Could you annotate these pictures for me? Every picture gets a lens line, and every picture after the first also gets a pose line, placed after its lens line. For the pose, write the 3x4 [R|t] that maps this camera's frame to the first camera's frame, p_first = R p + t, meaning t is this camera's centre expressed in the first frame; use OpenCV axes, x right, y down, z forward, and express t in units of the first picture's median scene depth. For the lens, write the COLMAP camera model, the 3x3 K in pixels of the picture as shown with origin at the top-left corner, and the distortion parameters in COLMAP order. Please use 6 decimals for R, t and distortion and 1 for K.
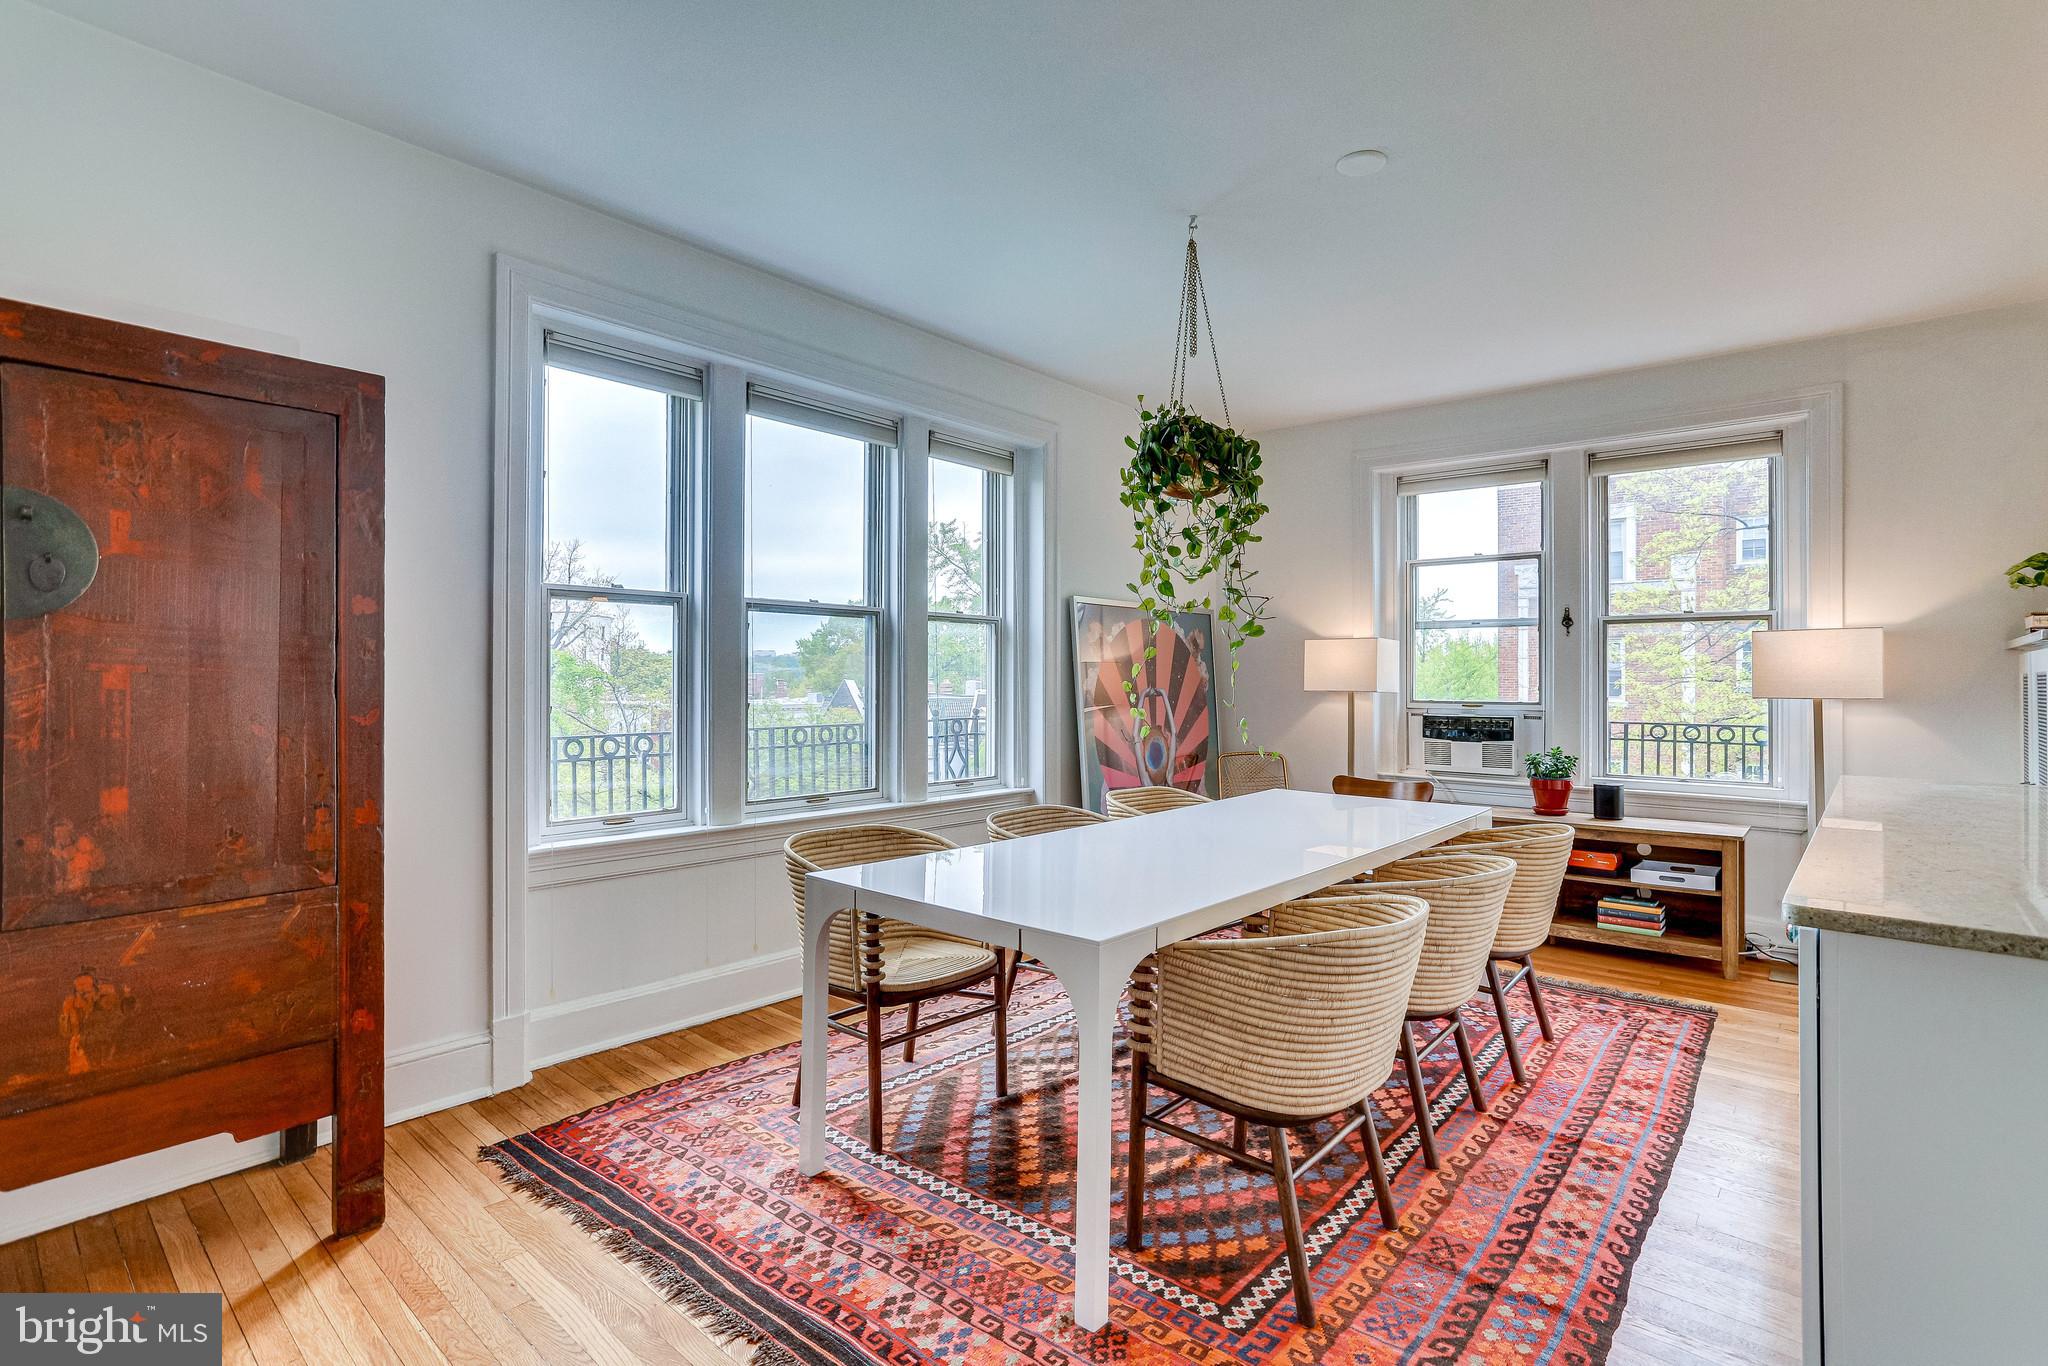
lens RADIAL K [[995.0, 0, 1018.7], [0, 995.0, 668.5], [0, 0, 1]] dist [-0.038621, 0.027837]
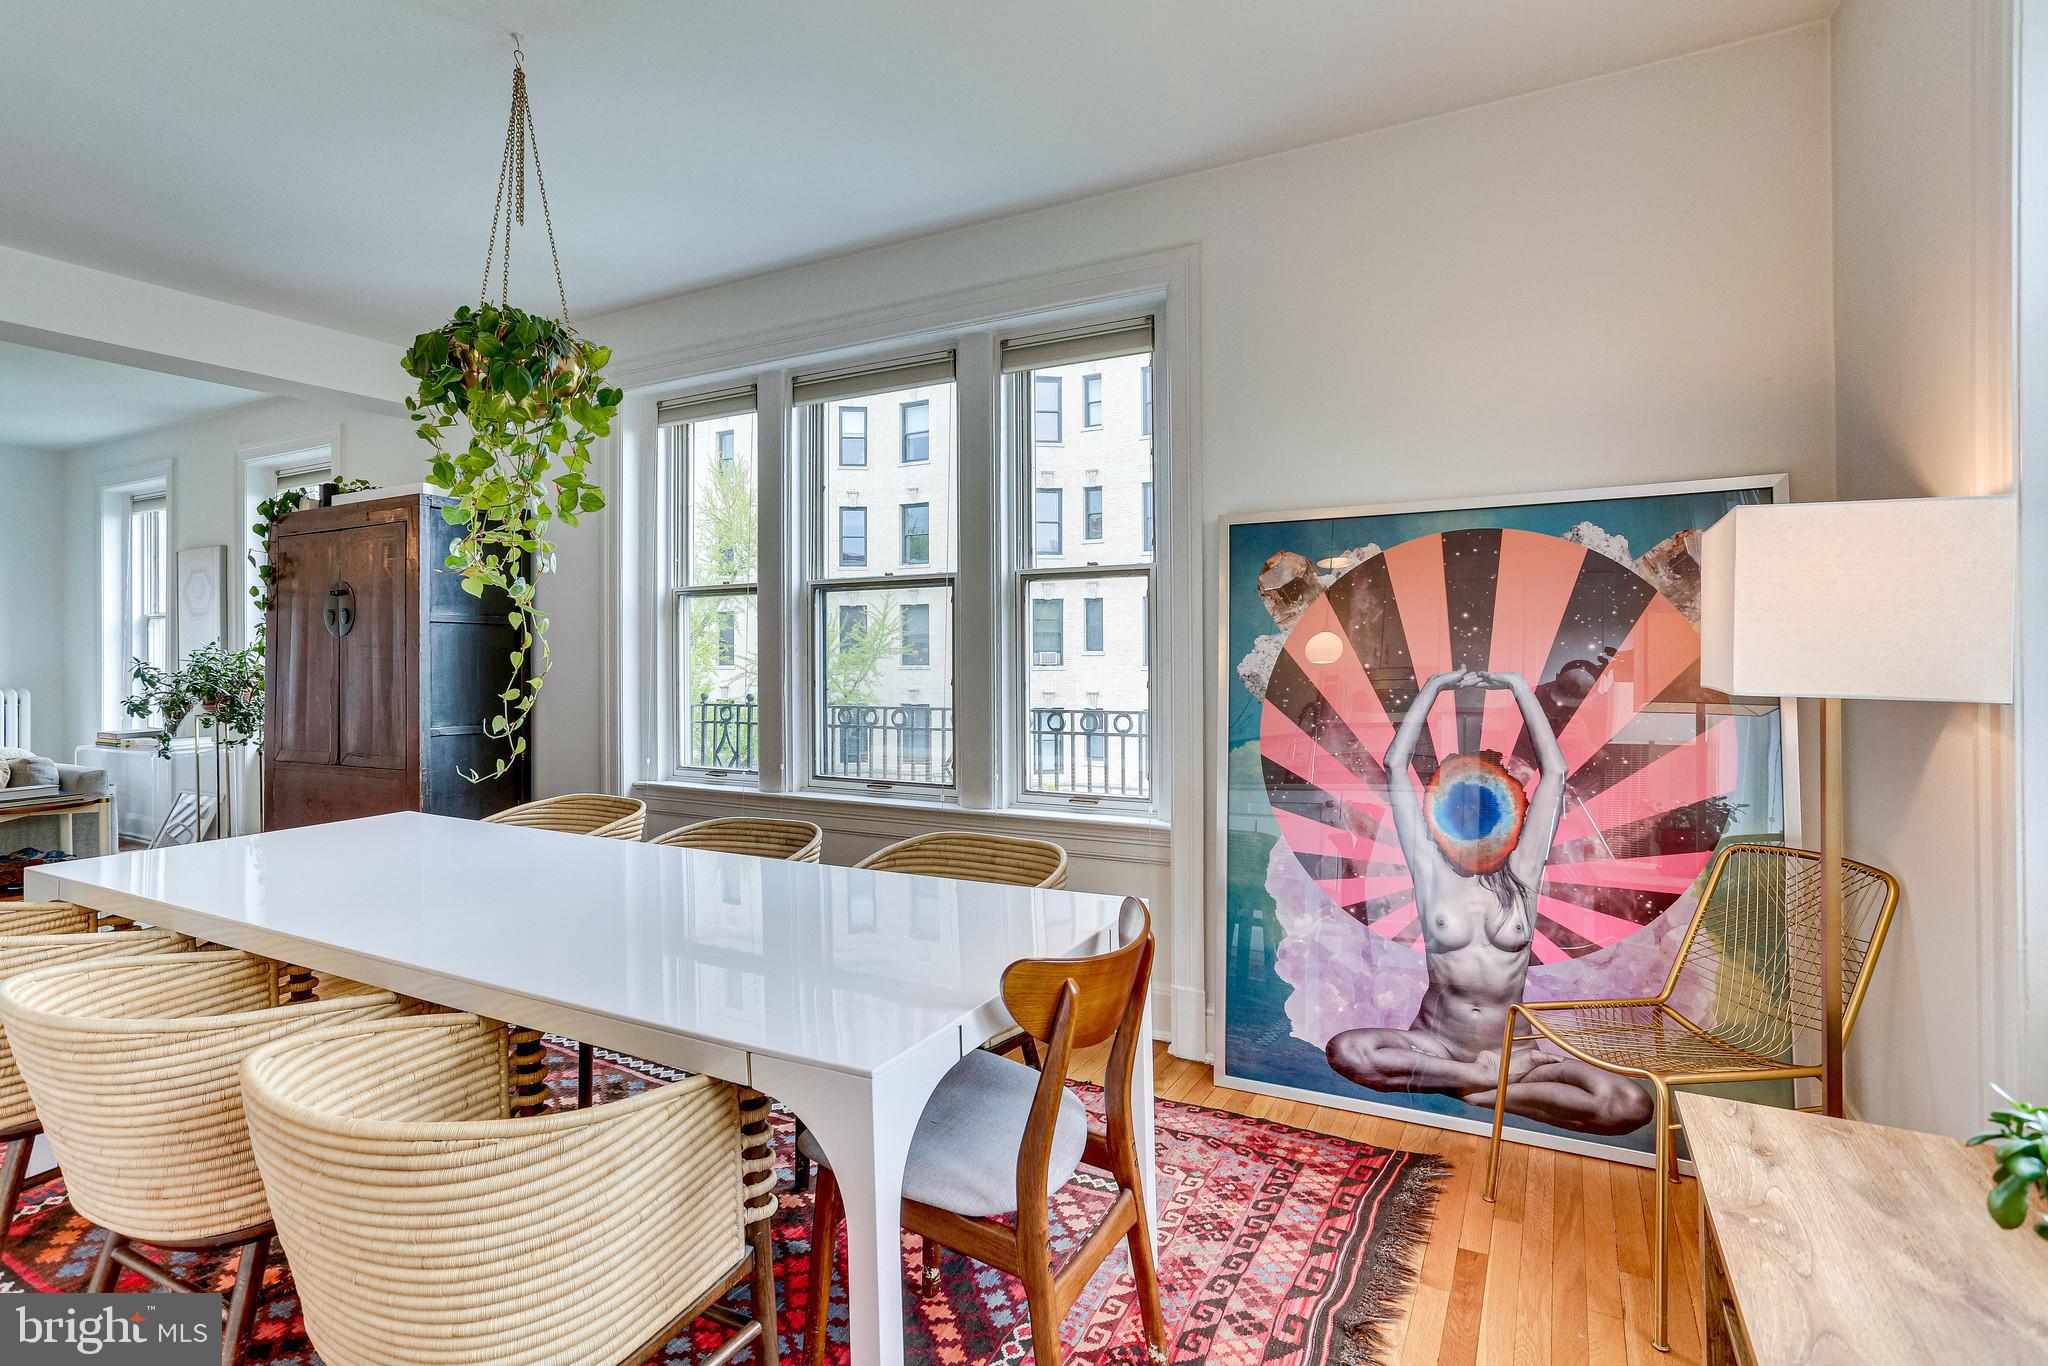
lens RADIAL K [[976.0, 0, 1029.8], [0, 976.0, 657.3], [0, 0, 1]] dist [-0.031353, 0.026258]
pose [[0.232478, -0.002638, -0.972598, 0.938093], [0.016662, 0.999860, 0.001271, 0.014037], [0.972459, -0.016501, 0.232489, 1.182088]]
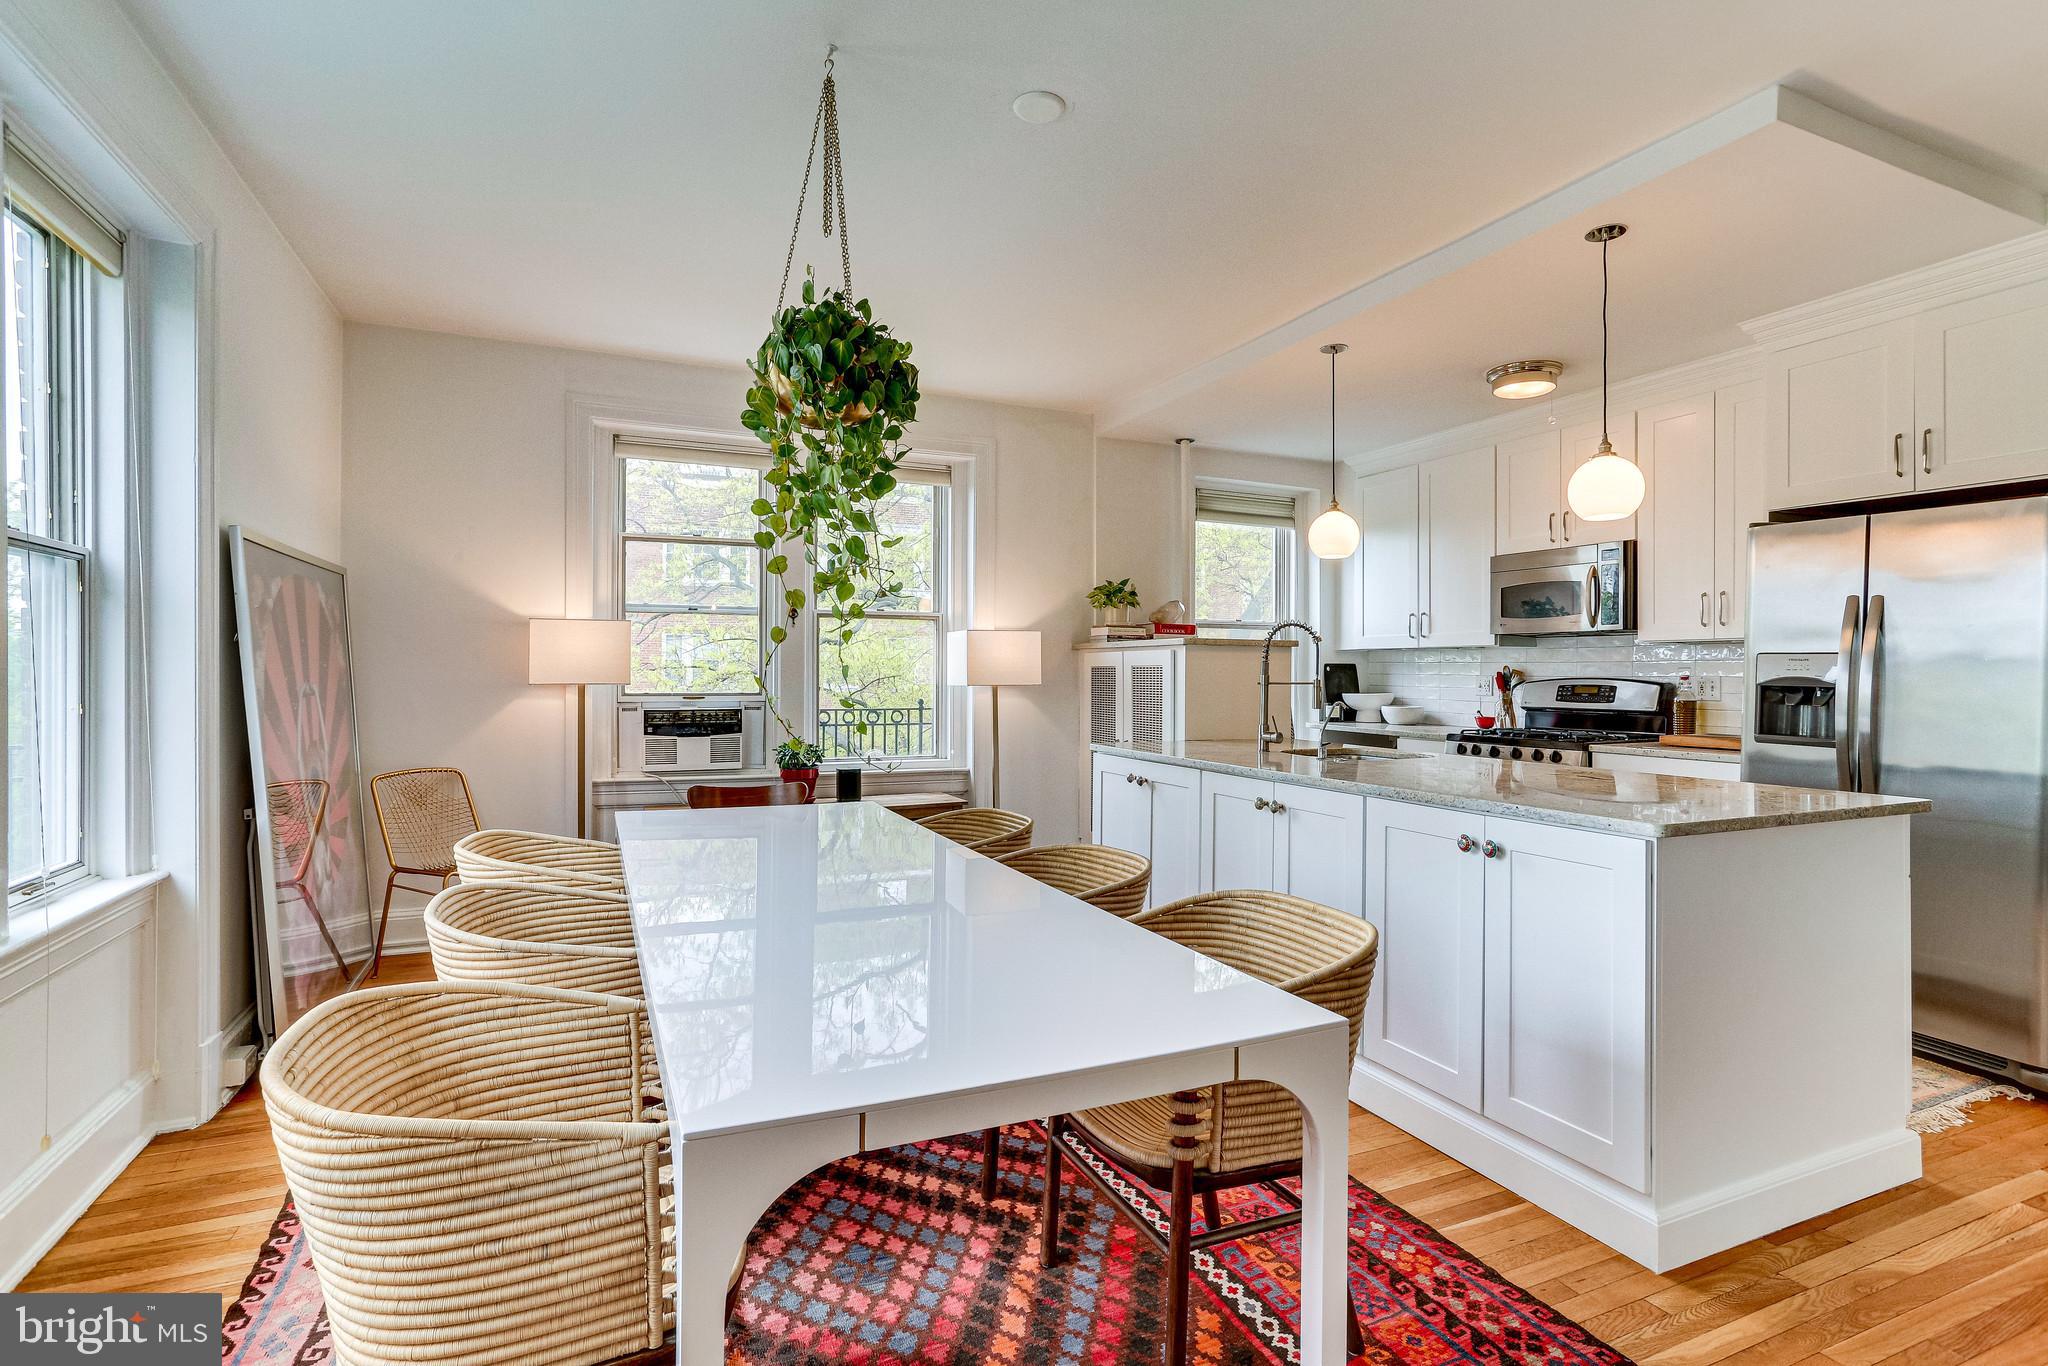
lens RADIAL K [[995.0, 0, 1018.7], [0, 995.0, 668.5], [0, 0, 1]] dist [-0.038621, 0.027837]
pose [[0.423520, 0.000484, 0.905887, -0.426171], [-0.011110, 0.999927, 0.004660, 0.003948], [-0.905819, -0.012038, 0.423494, 0.546227]]
